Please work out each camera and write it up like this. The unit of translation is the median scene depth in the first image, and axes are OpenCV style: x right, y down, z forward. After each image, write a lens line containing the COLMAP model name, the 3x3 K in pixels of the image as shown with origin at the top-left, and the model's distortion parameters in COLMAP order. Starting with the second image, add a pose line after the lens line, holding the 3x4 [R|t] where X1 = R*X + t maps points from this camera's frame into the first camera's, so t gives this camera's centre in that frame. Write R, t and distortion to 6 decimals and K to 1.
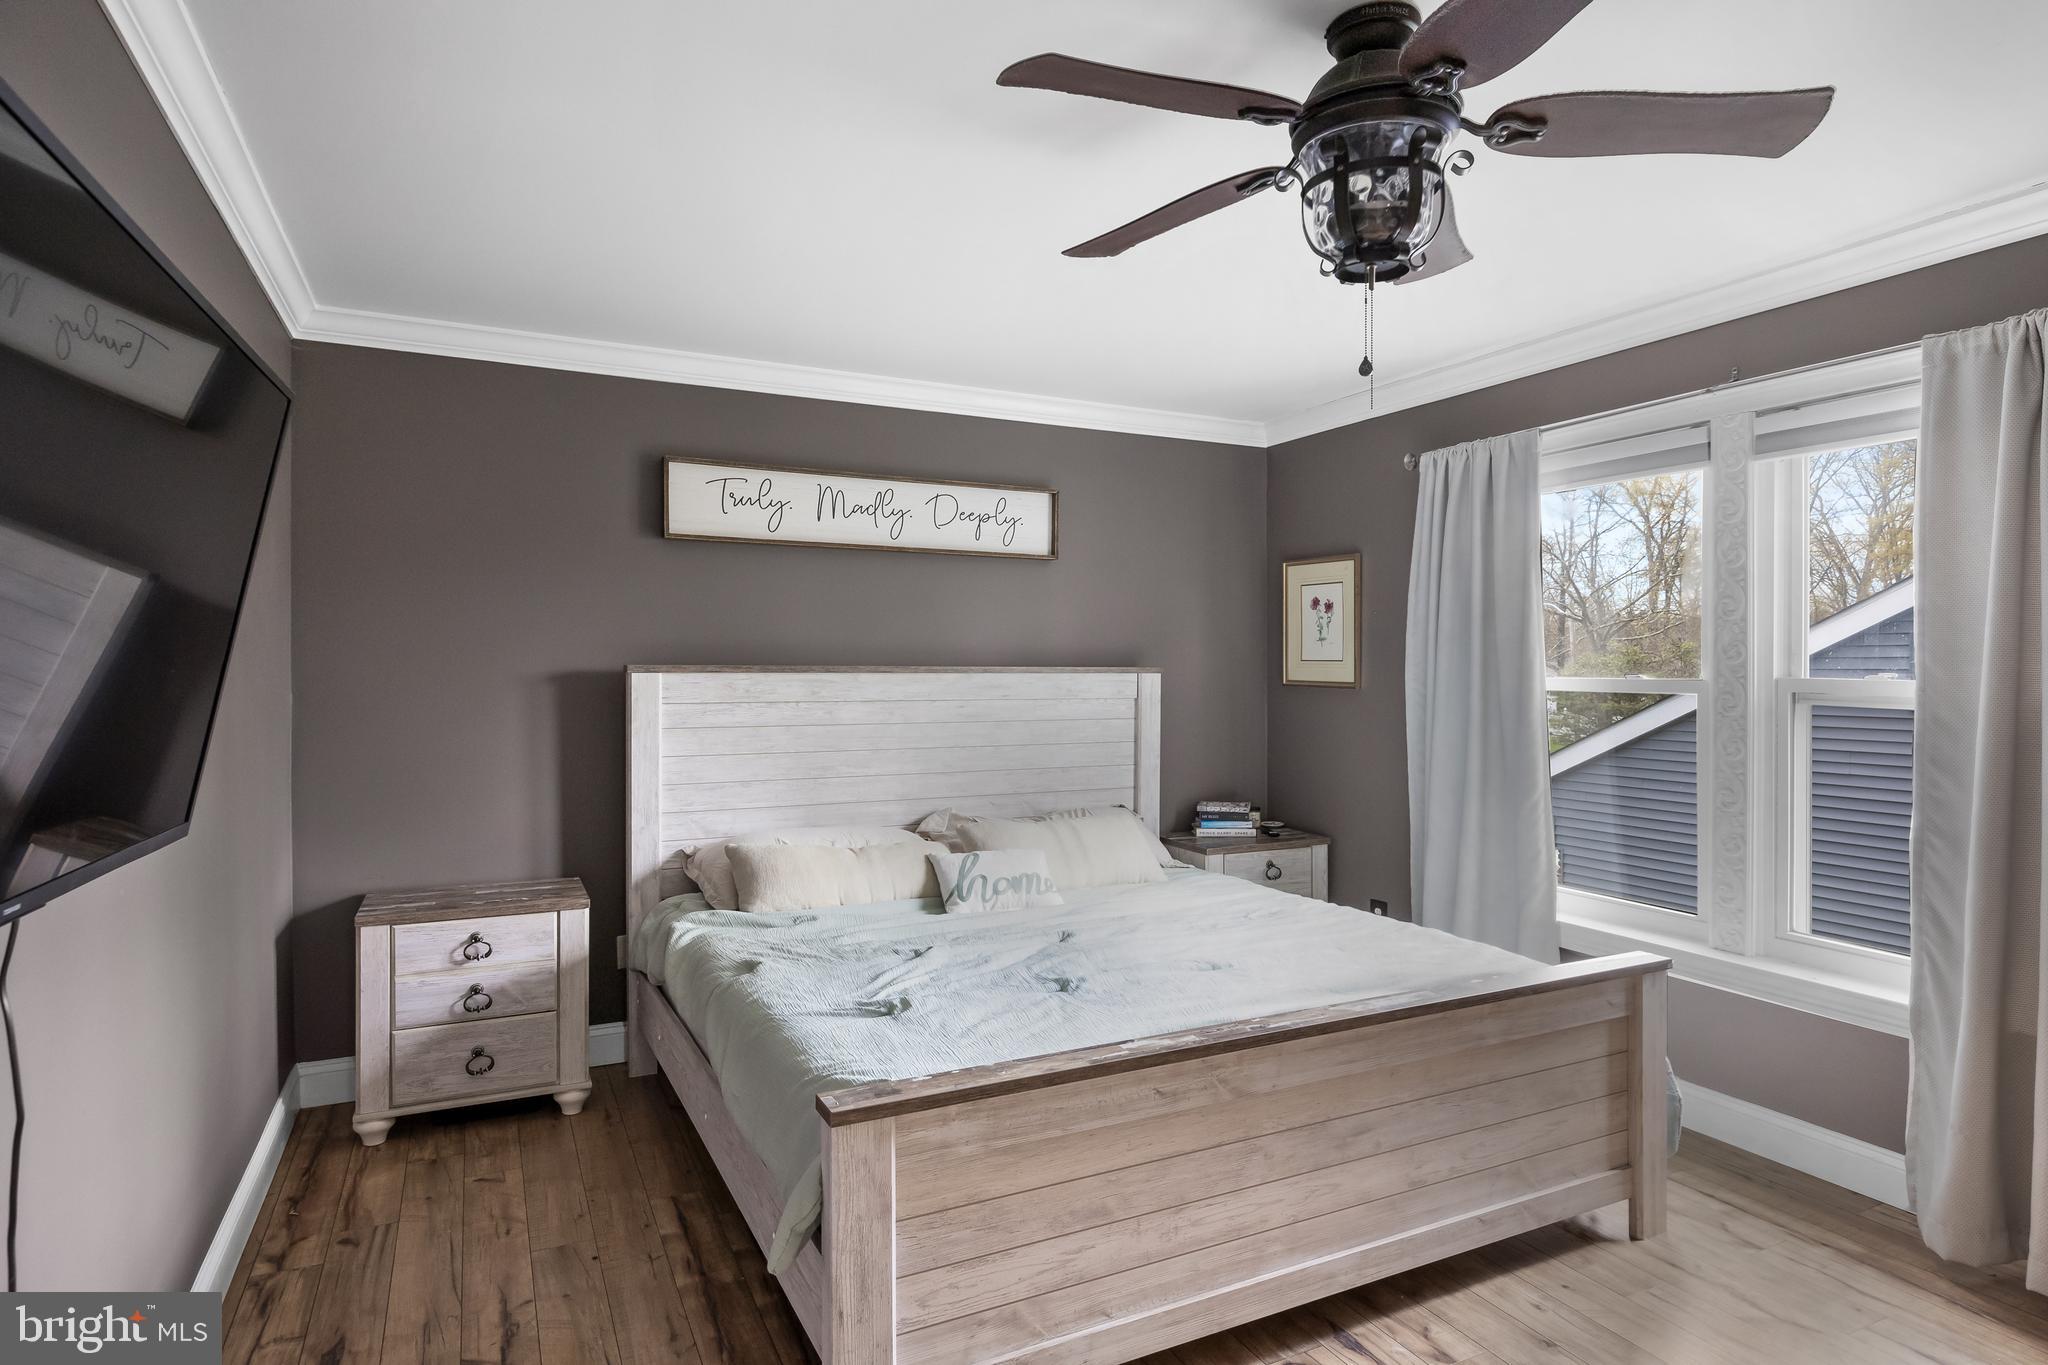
lens RADIAL K [[1077.5, 0, 1020.0], [0, 1077.5, 677.9], [0, 0, 1]] dist [0.006521, -0.000022]
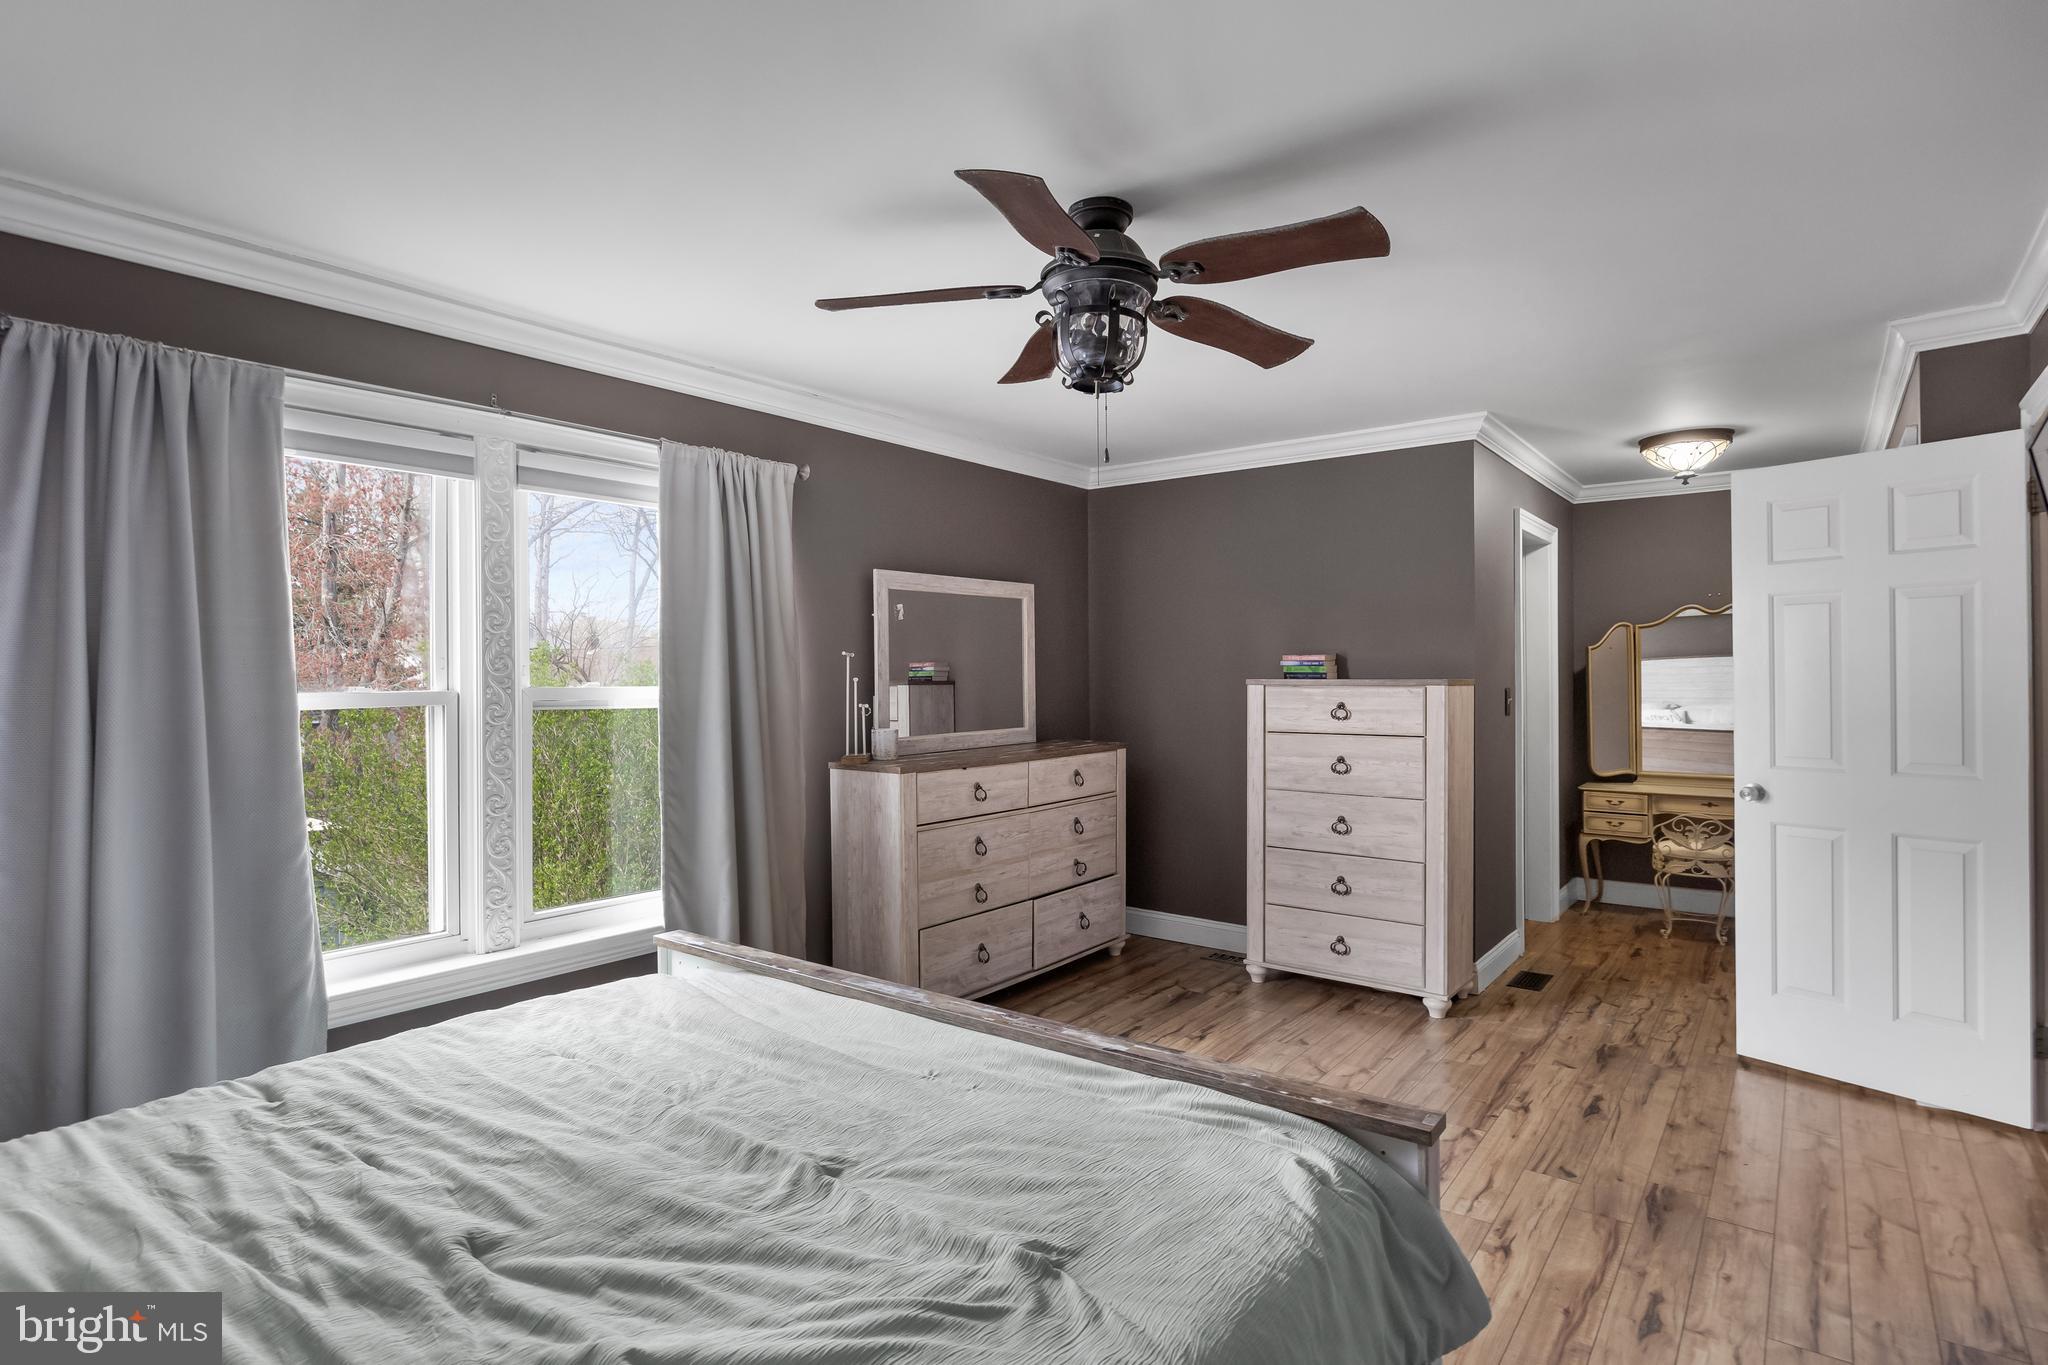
lens RADIAL K [[1076.2, 0, 1023.4], [0, 1076.2, 677.2], [0, 0, 1]] dist [-0.001259, -0.000050]
pose [[-0.449001, -0.000774, 0.893531, -0.526145], [0.013929, 0.999872, 0.007865, -0.012884], [-0.893423, 0.015977, -0.448933, 1.052268]]
